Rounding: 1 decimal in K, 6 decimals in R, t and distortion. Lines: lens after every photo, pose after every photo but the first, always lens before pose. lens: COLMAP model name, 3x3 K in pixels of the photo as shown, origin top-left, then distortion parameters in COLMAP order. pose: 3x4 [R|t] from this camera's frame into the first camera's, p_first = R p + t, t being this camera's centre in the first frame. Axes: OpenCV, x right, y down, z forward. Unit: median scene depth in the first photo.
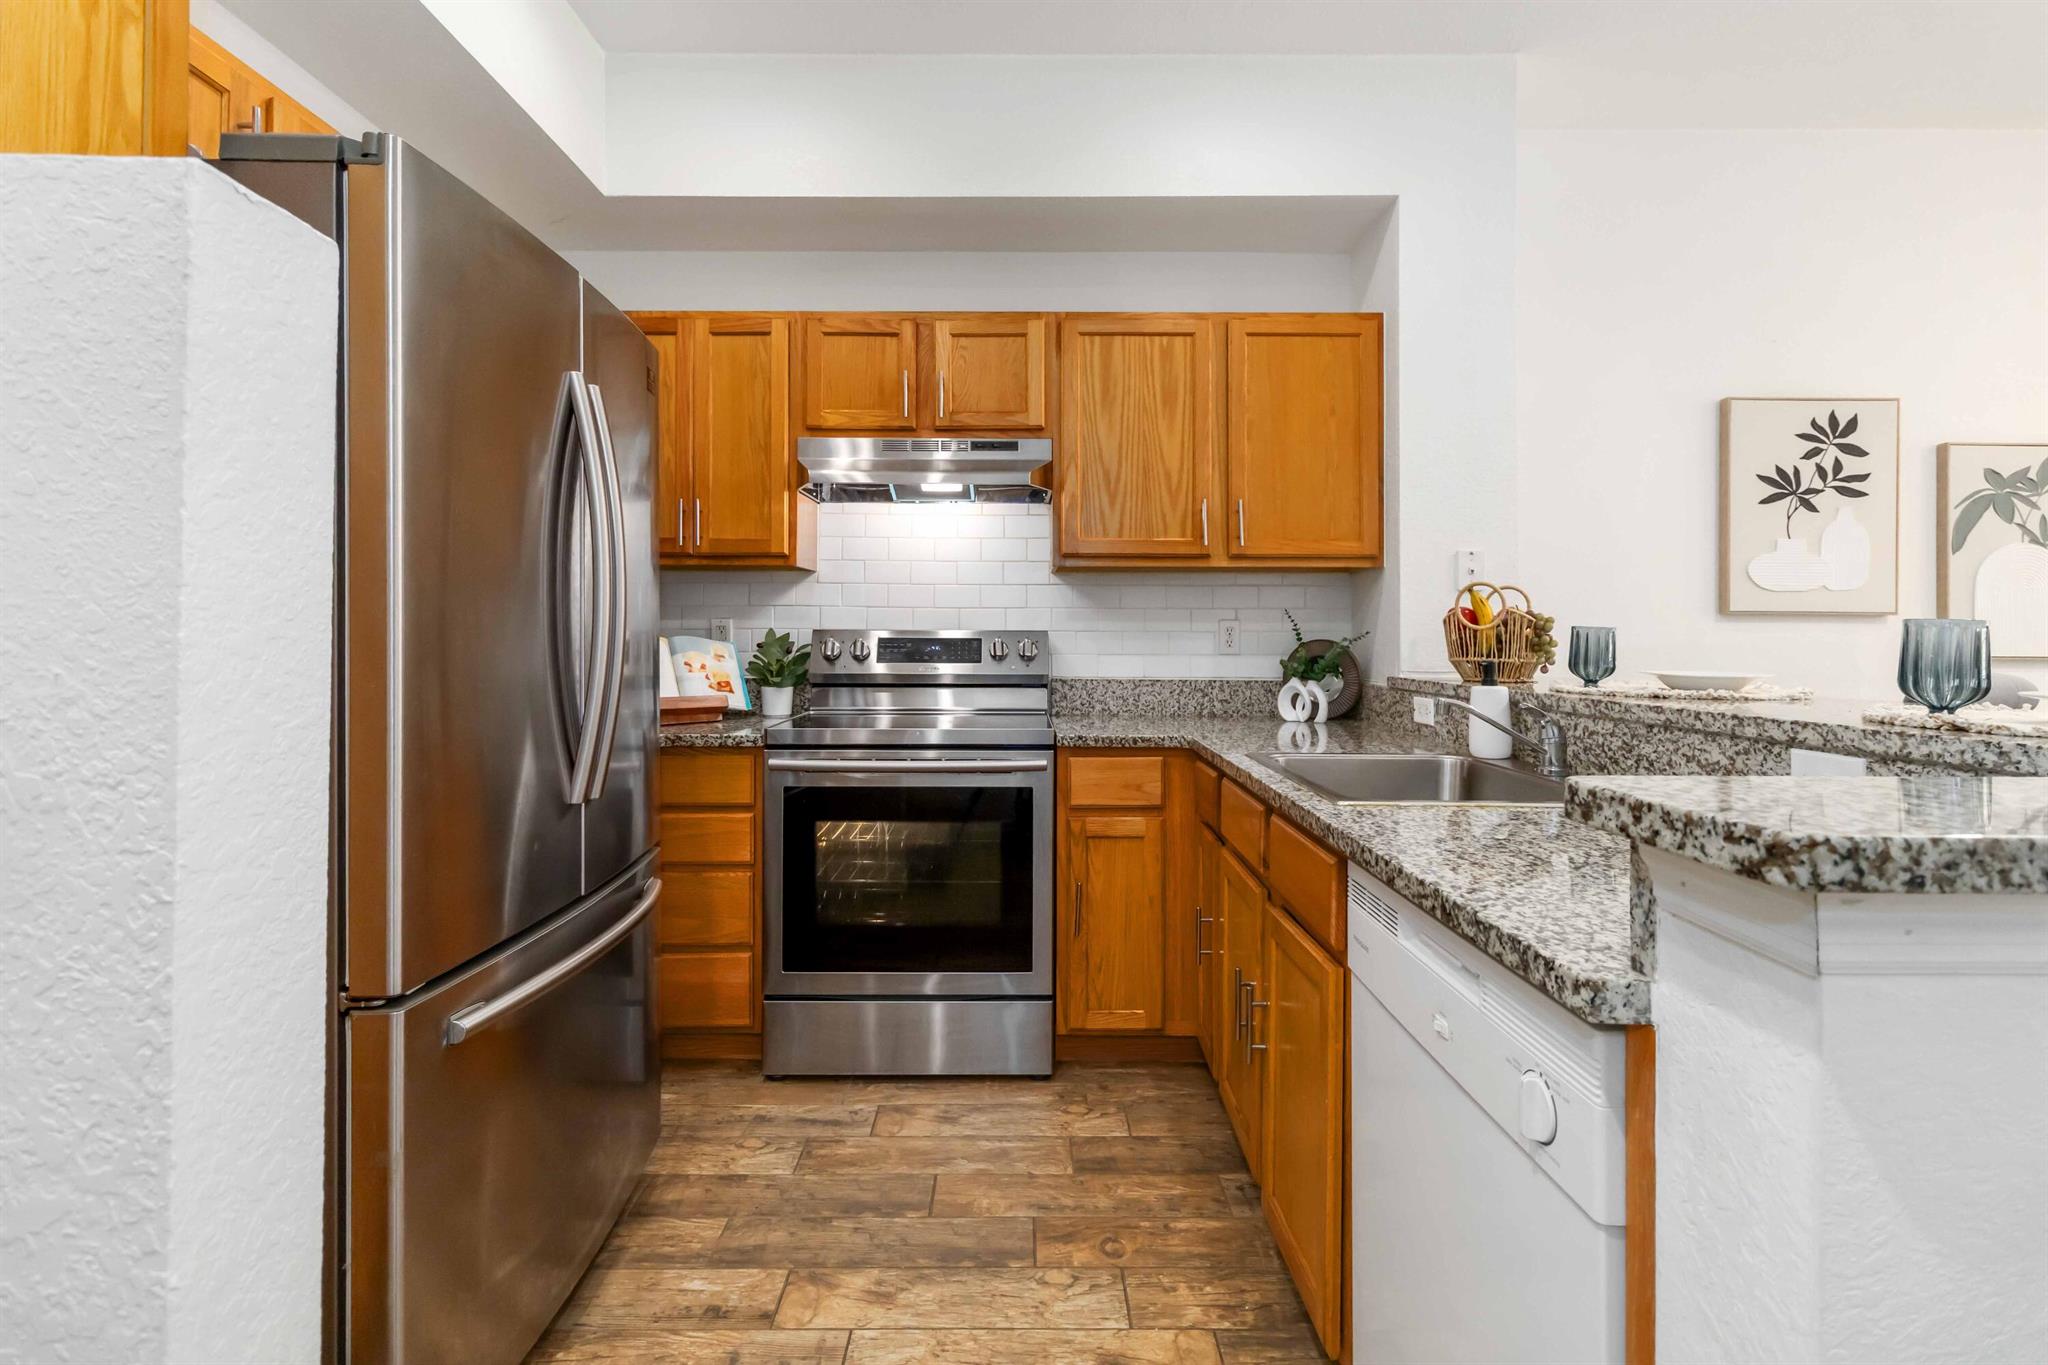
lens RADIAL K [[946.4, 0, 1023.5], [0, 946.4, 642.8], [0, 0, 1]] dist [-0.000624, 0.000192]
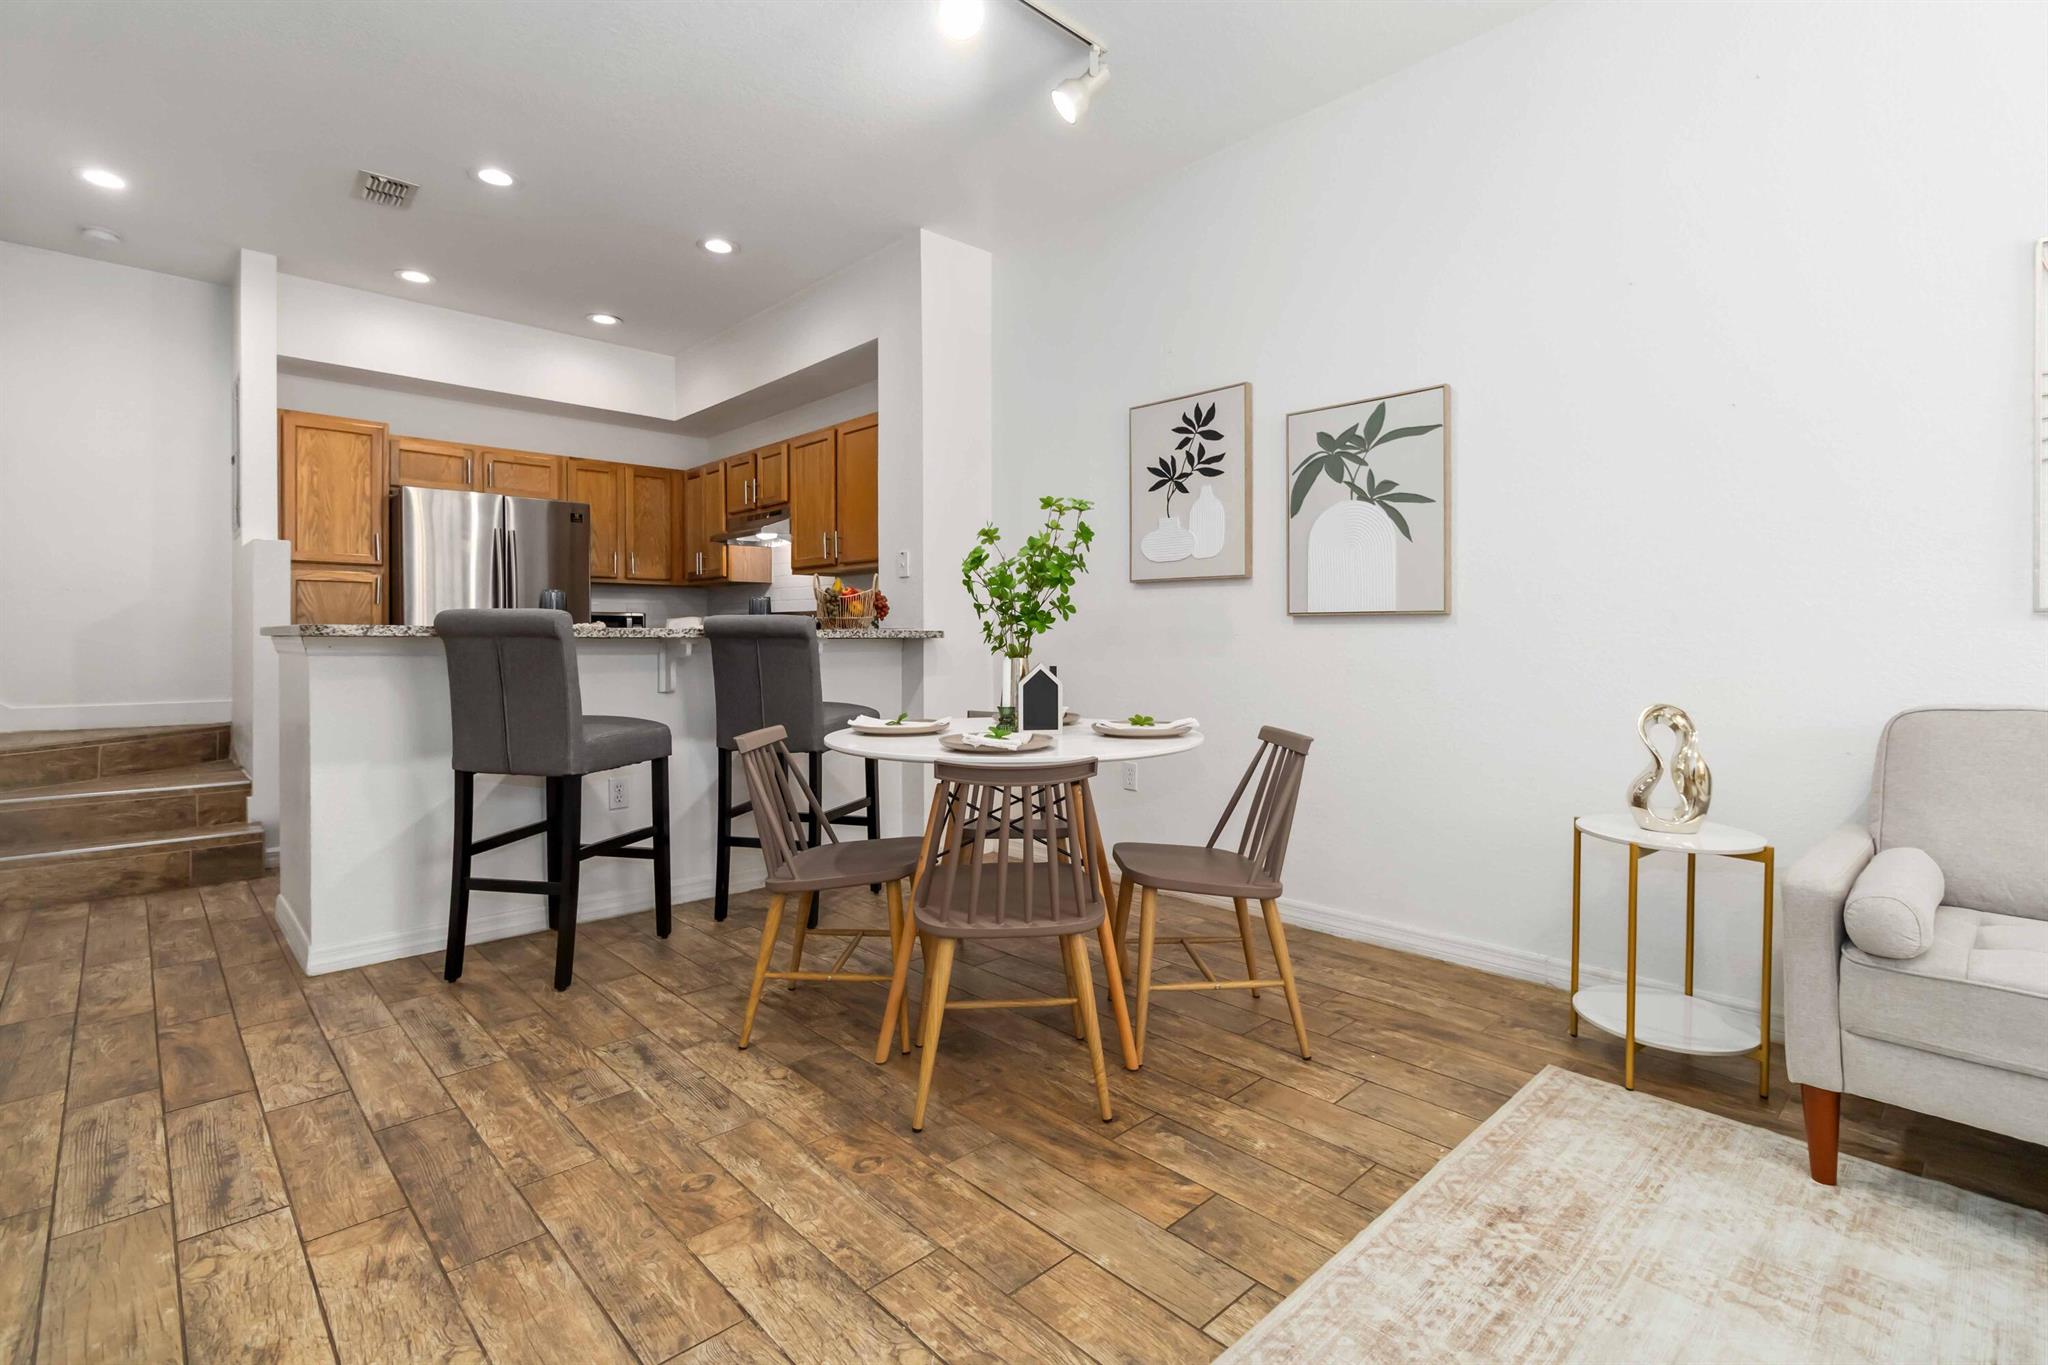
lens RADIAL K [[946.4, 0, 1023.5], [0, 946.4, 642.8], [0, 0, 1]] dist [-0.000624, 0.000192]
pose [[0.683683, 0.004459, -0.729766, 1.558686], [0.000040, 0.999981, 0.006147, 0.041042], [0.729779, -0.004232, 0.683670, 0.047396]]
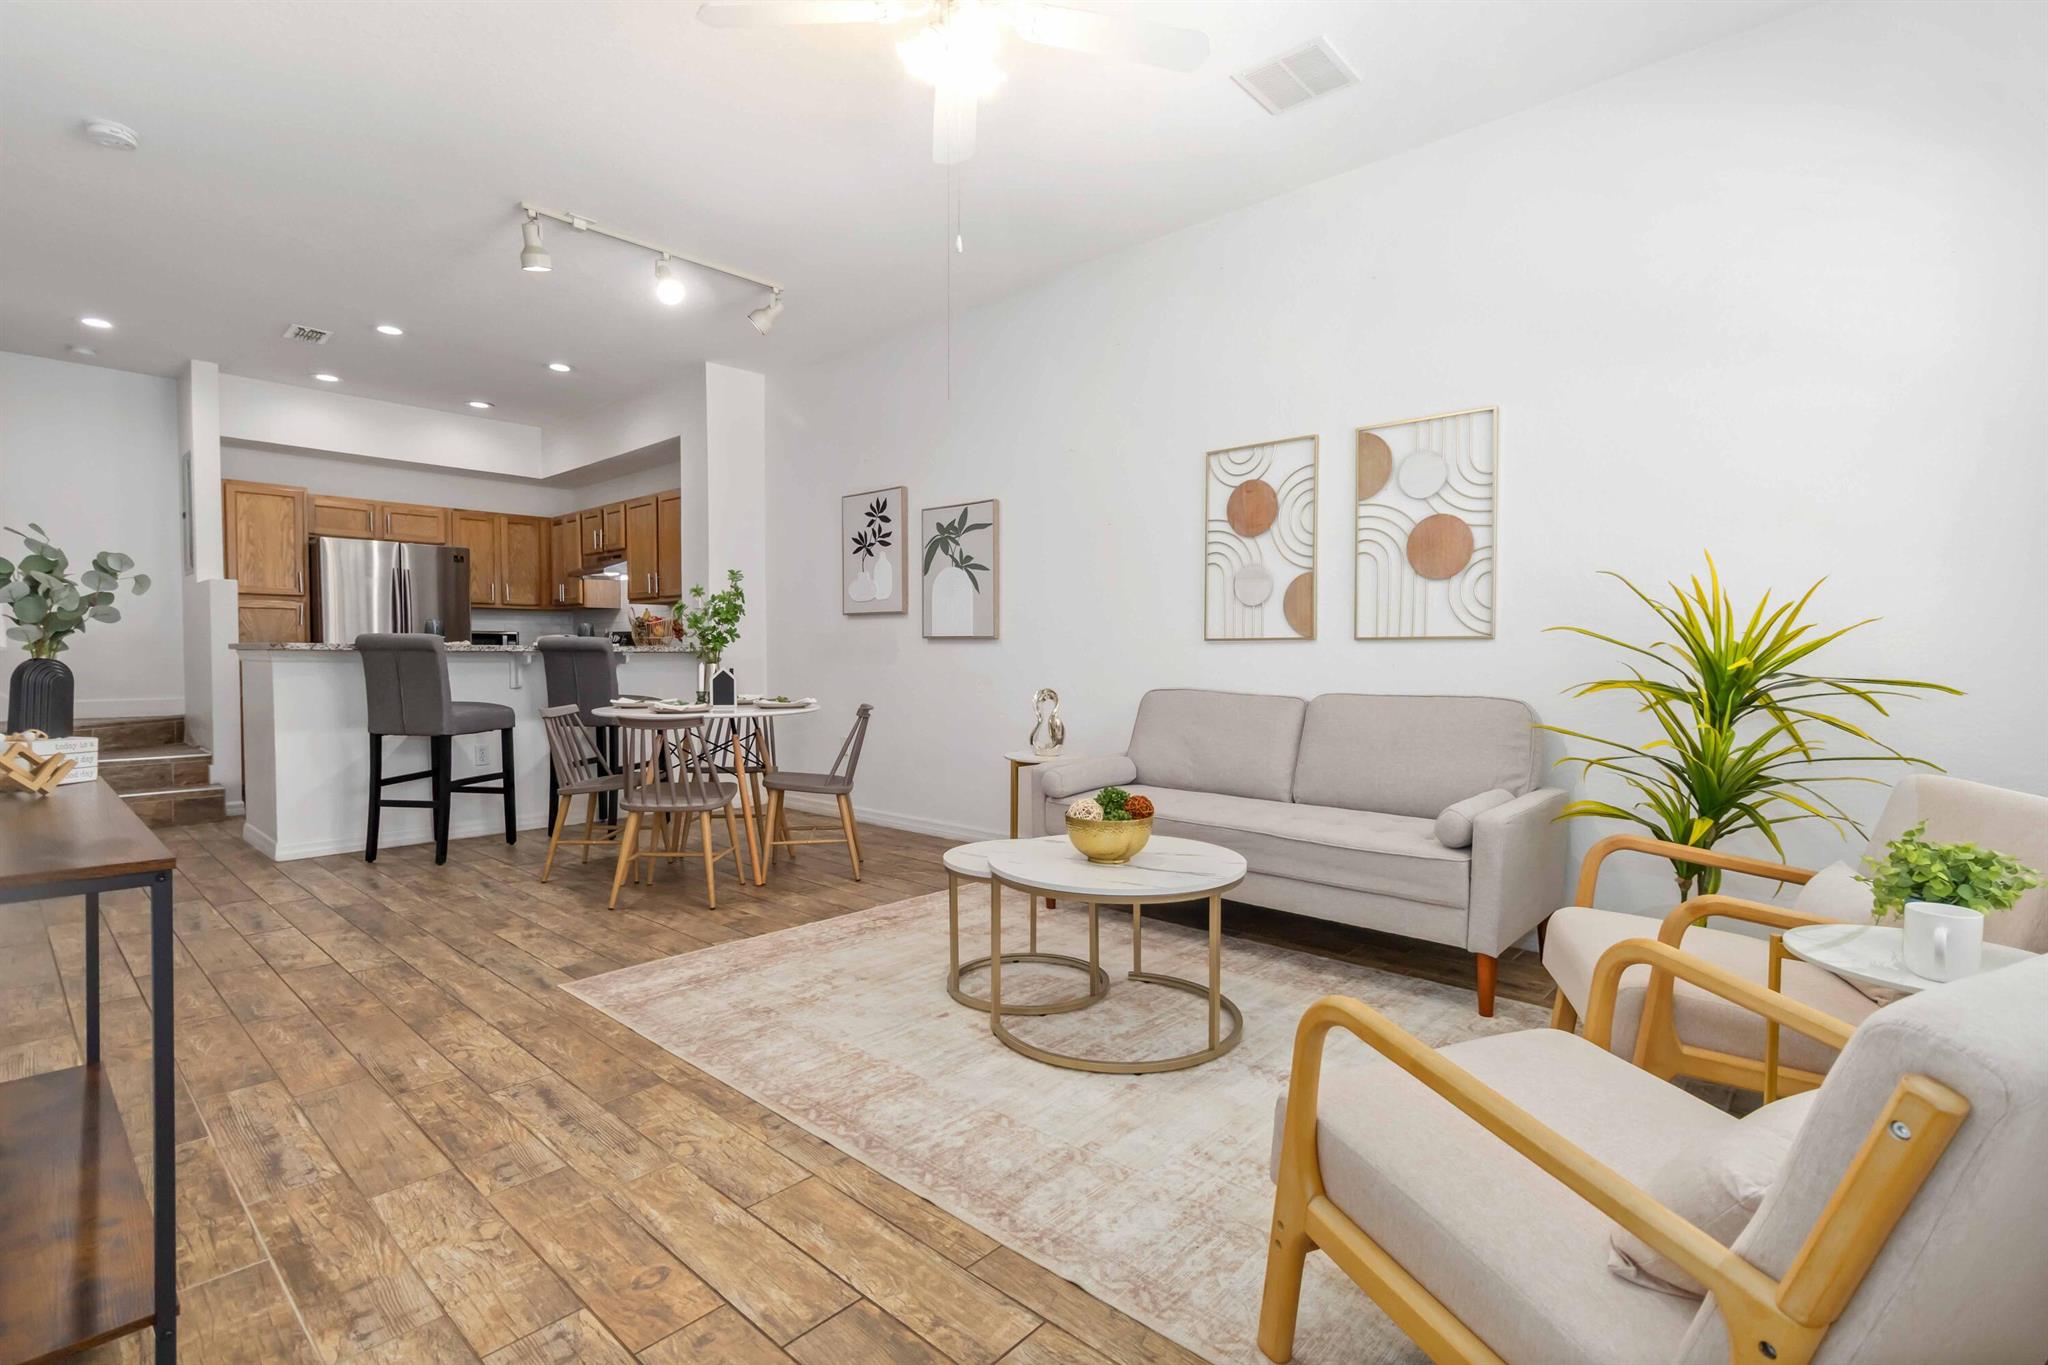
lens RADIAL K [[953.5, 0, 1024.0], [0, 953.5, 682.5], [0, 0, 1]] dist [0.000408, 0.000355]
pose [[0.735473, 0.024036, -0.677127, 2.264357], [-0.002460, 0.999459, 0.032806, 0.039386], [0.677549, -0.022462, 0.735134, -0.127746]]
